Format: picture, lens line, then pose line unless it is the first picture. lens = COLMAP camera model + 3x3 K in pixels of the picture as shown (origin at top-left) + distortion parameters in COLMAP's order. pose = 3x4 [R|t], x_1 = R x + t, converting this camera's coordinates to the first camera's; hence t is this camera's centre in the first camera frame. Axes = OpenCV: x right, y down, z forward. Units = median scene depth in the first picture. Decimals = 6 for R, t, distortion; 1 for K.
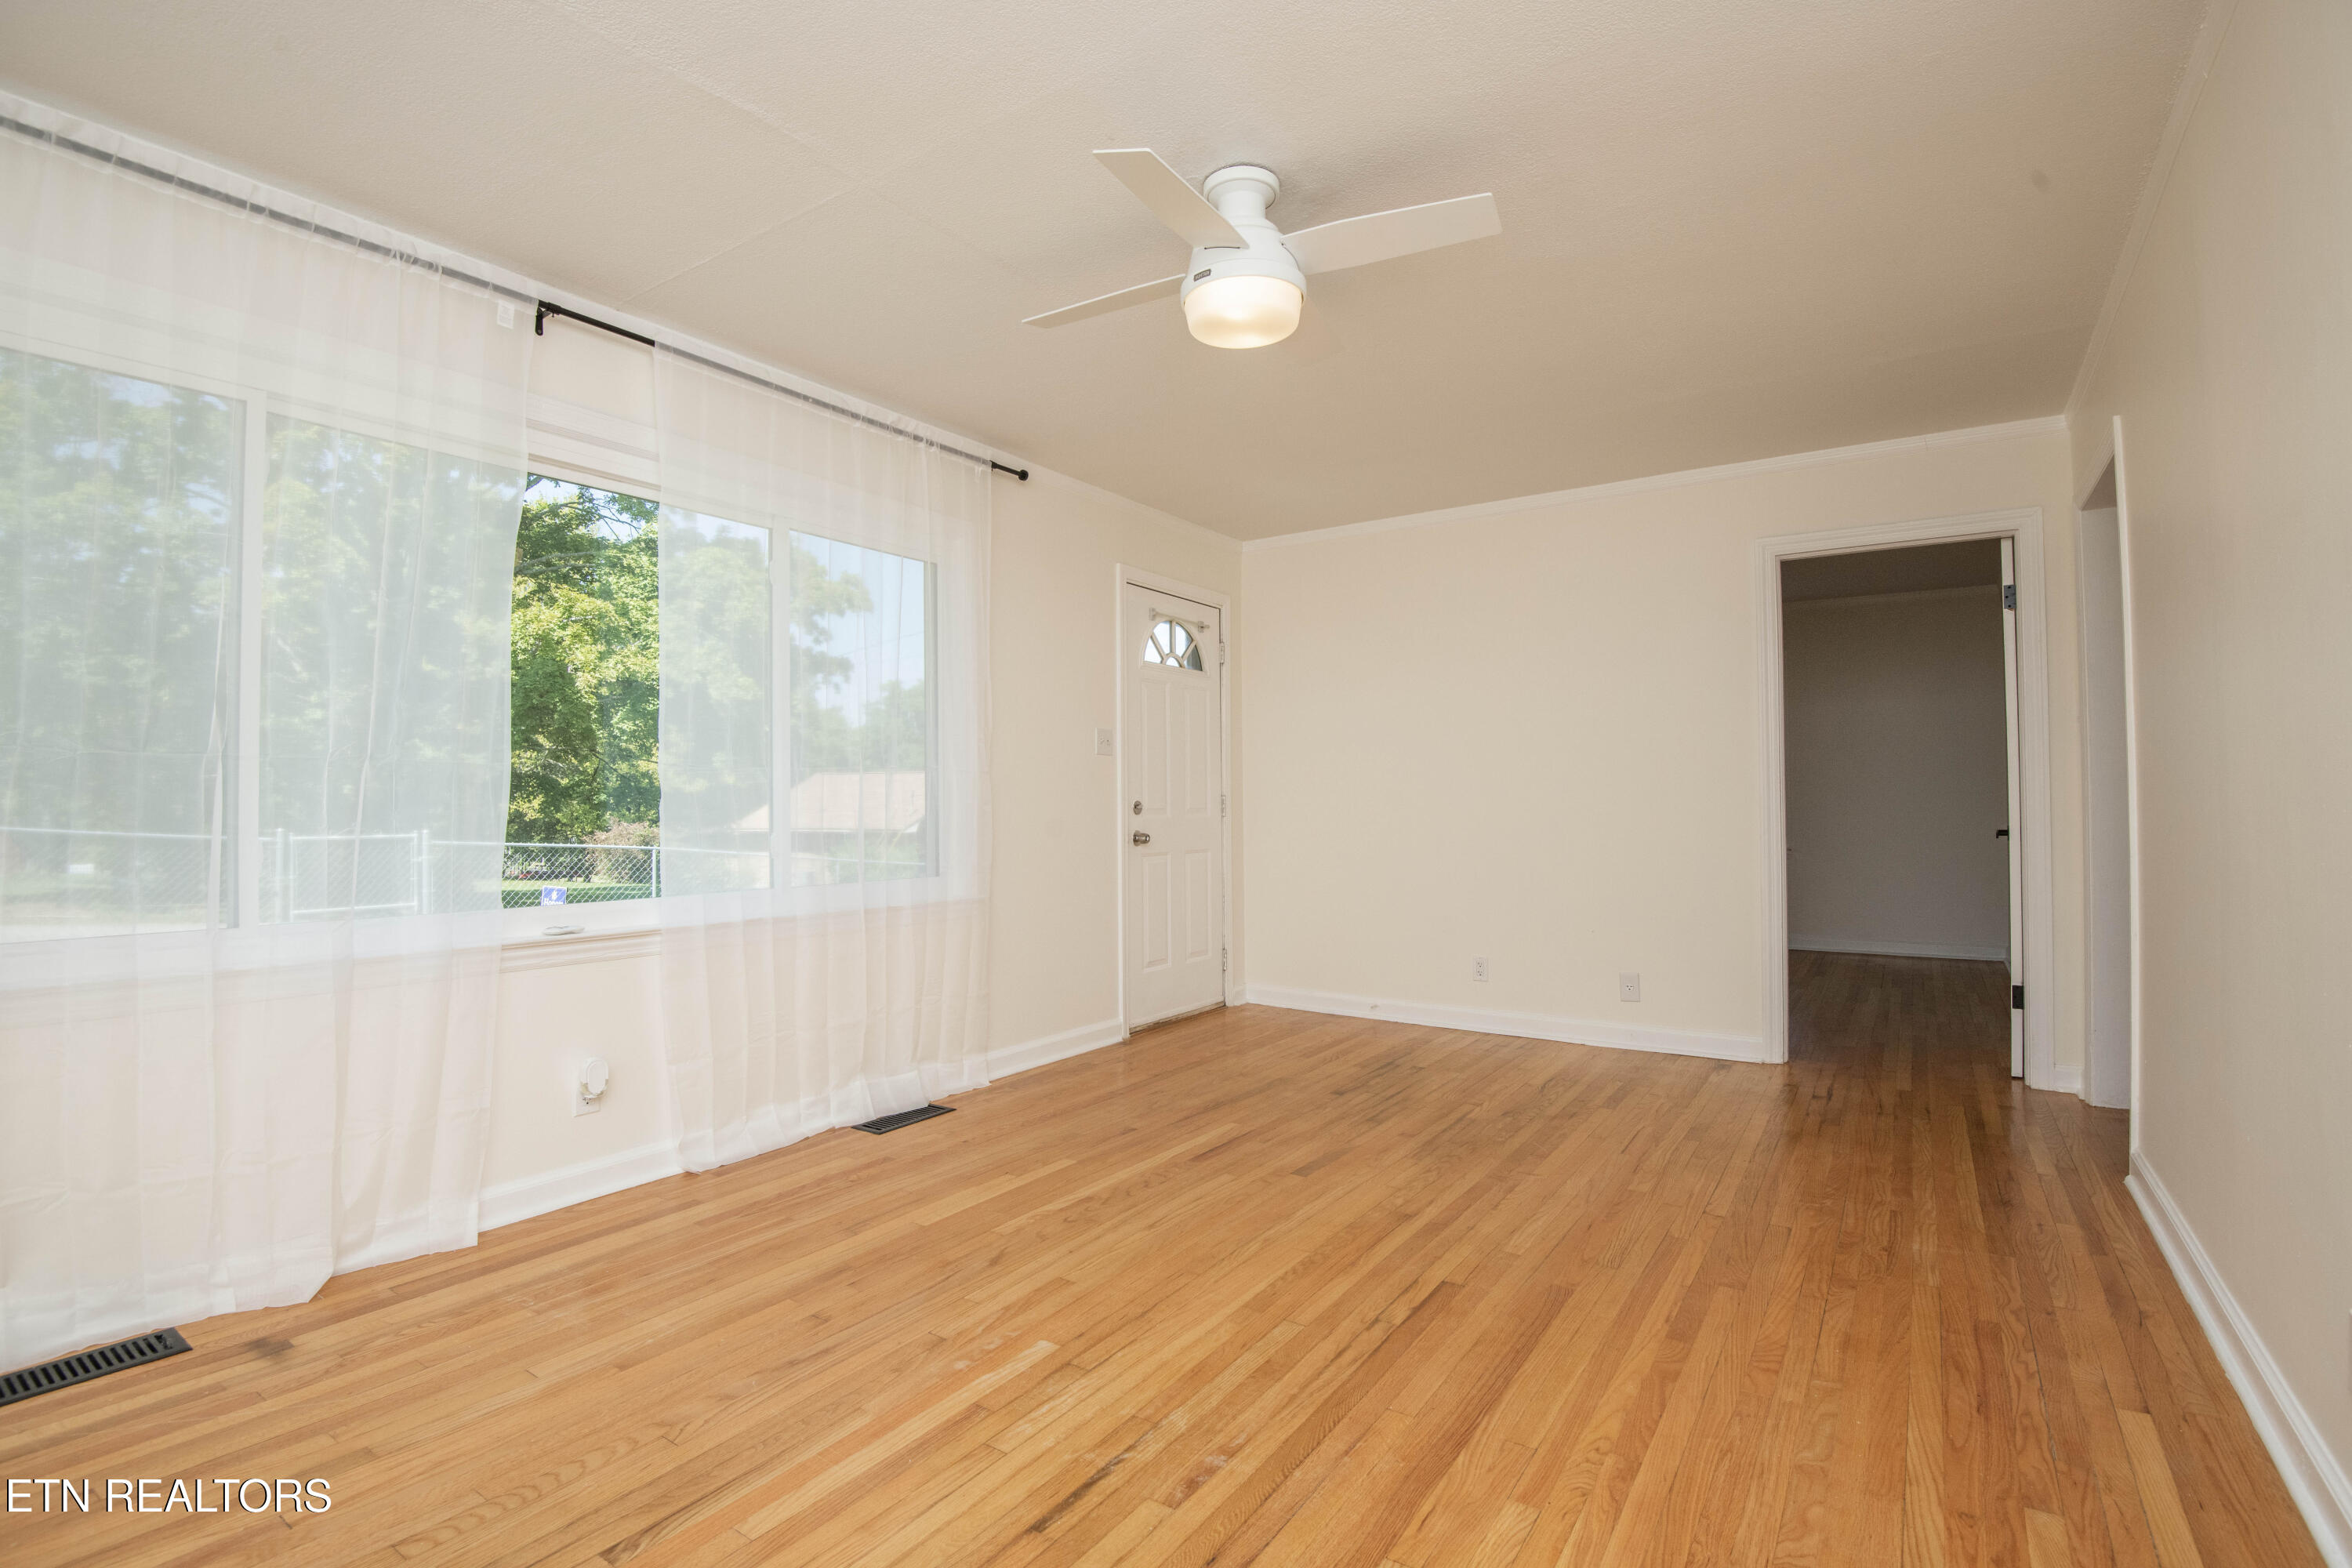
lens RADIAL K [[1089.6, 0, 1188.9], [0, 1089.6, 784.3], [0, 0, 1]] dist [-0.010773, -0.021563]
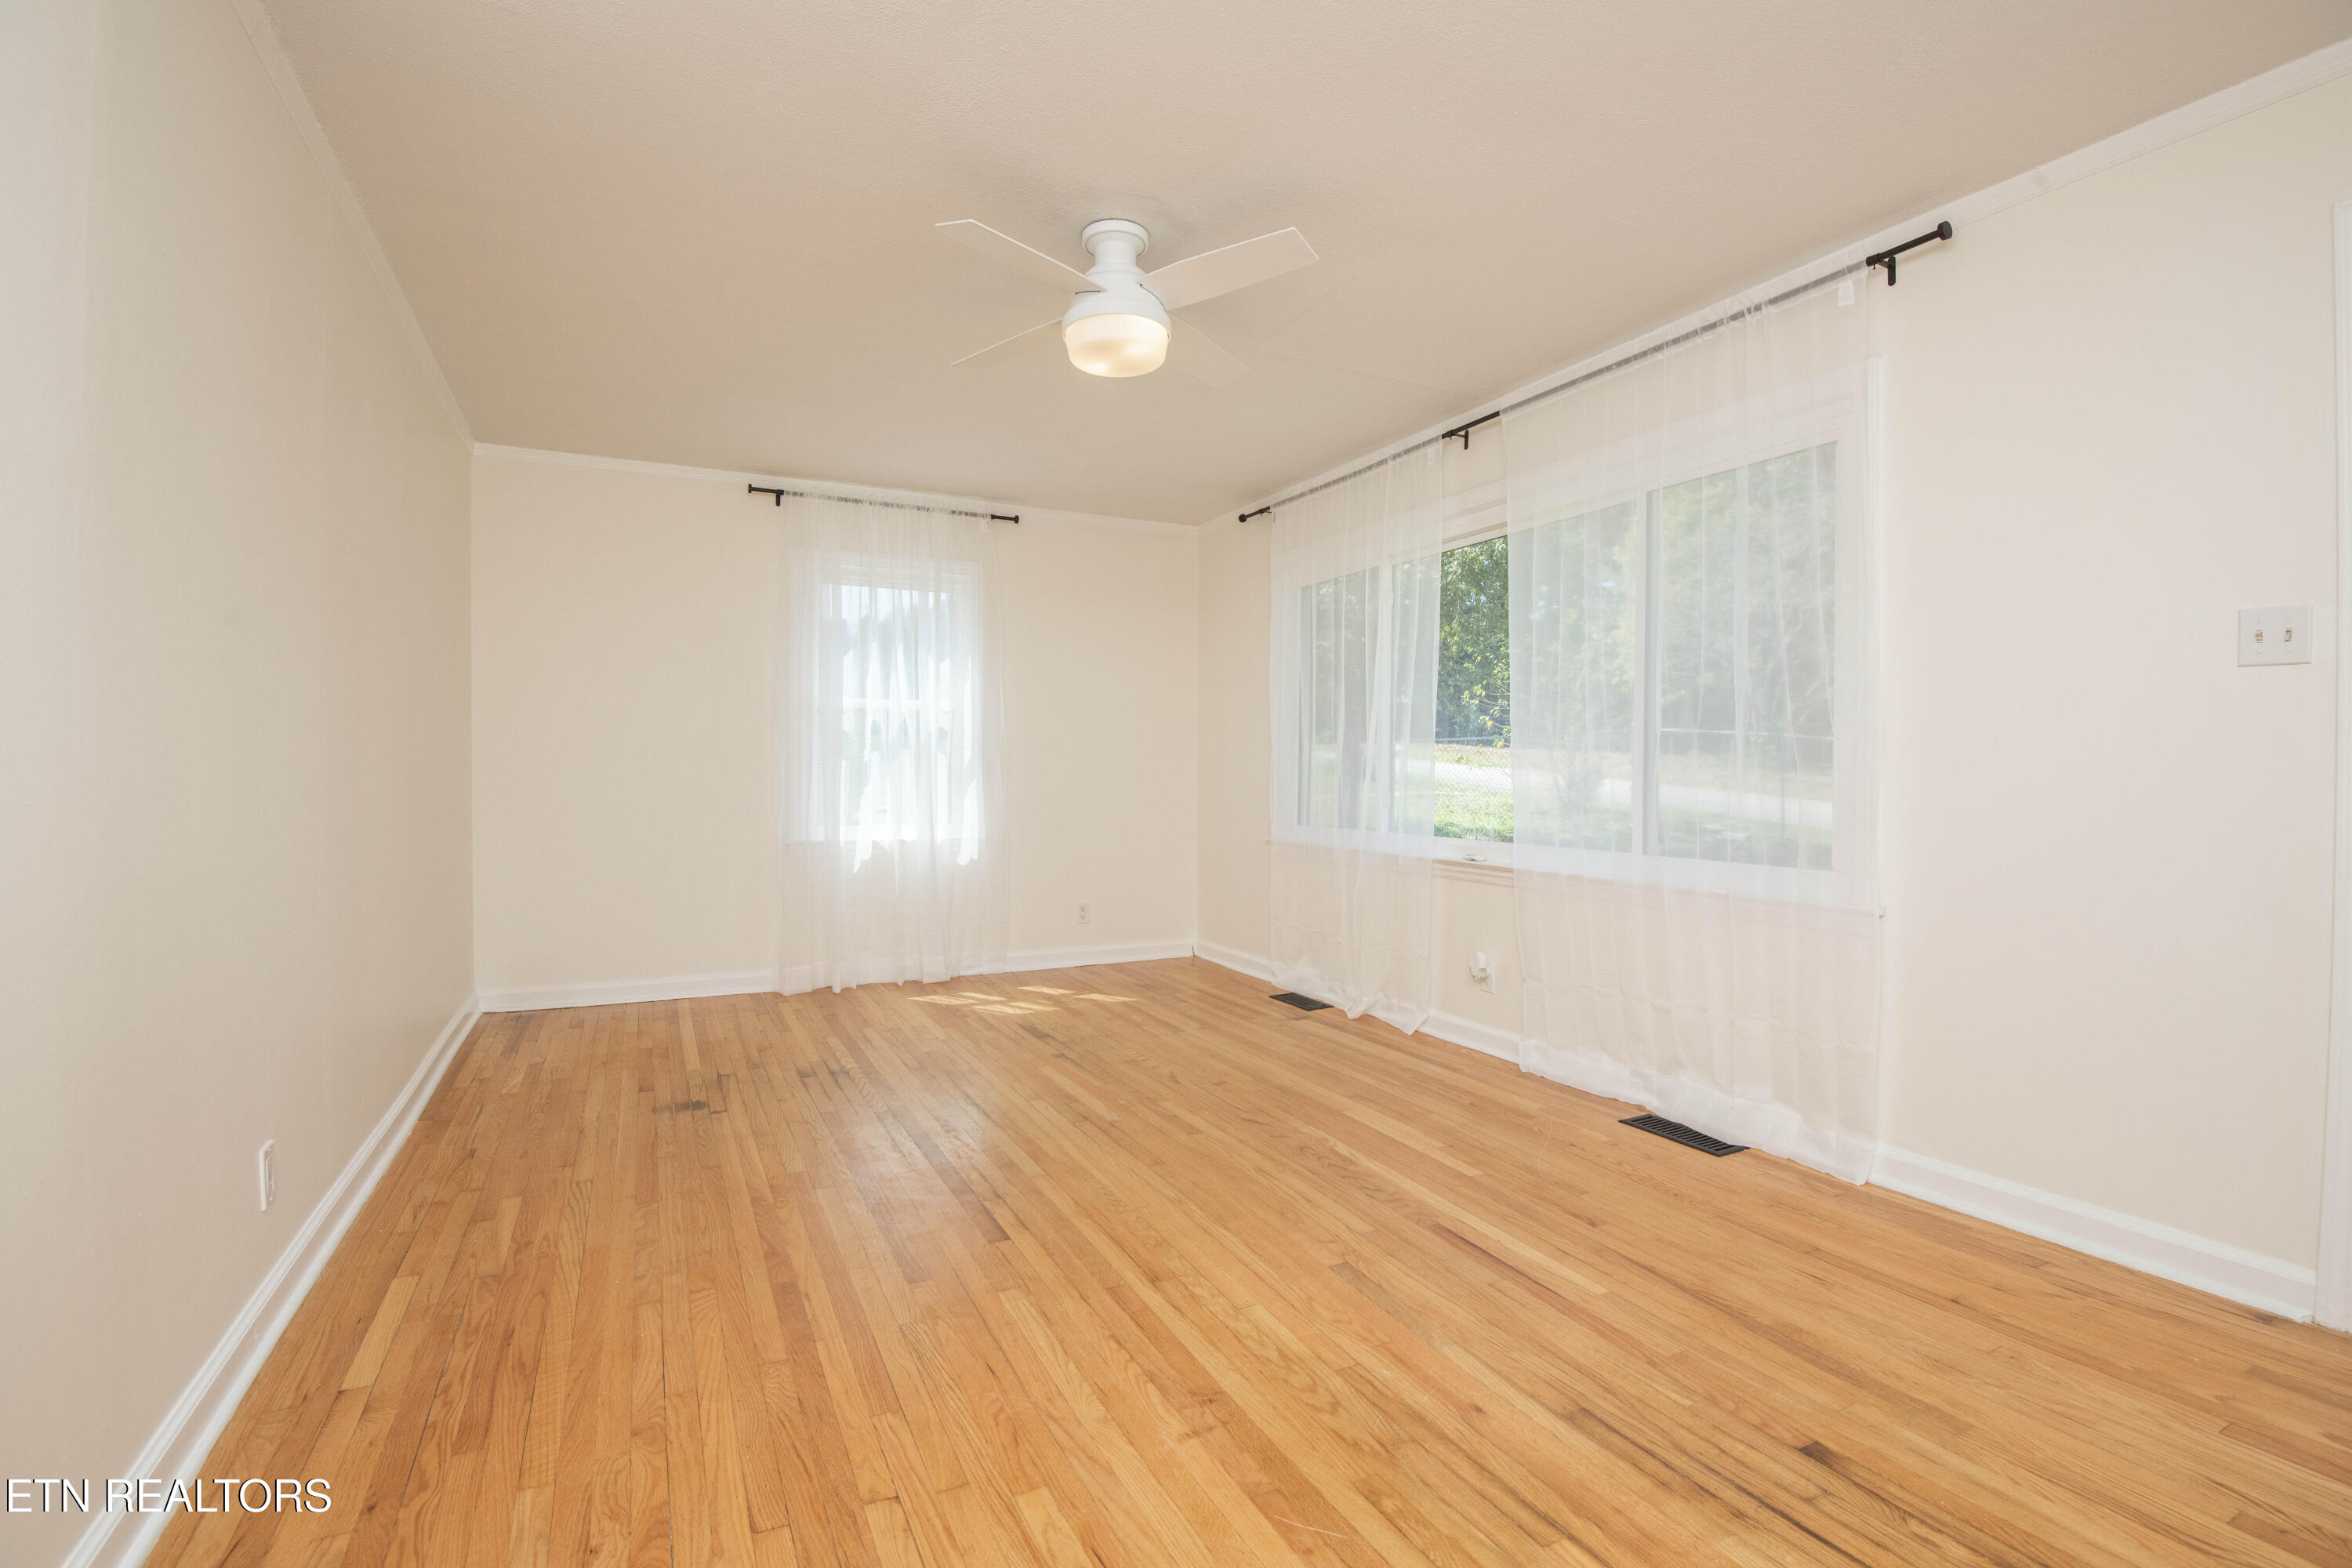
lens RADIAL K [[1089.6, 0, 1188.9], [0, 1089.6, 784.3], [0, 0, 1]] dist [-0.010773, -0.021563]
pose [[-0.494517, 0.018921, -0.868962, 0.878075], [0.018375, 0.999767, 0.011312, 0.014308], [0.868974, -0.010373, -0.494749, 1.404972]]
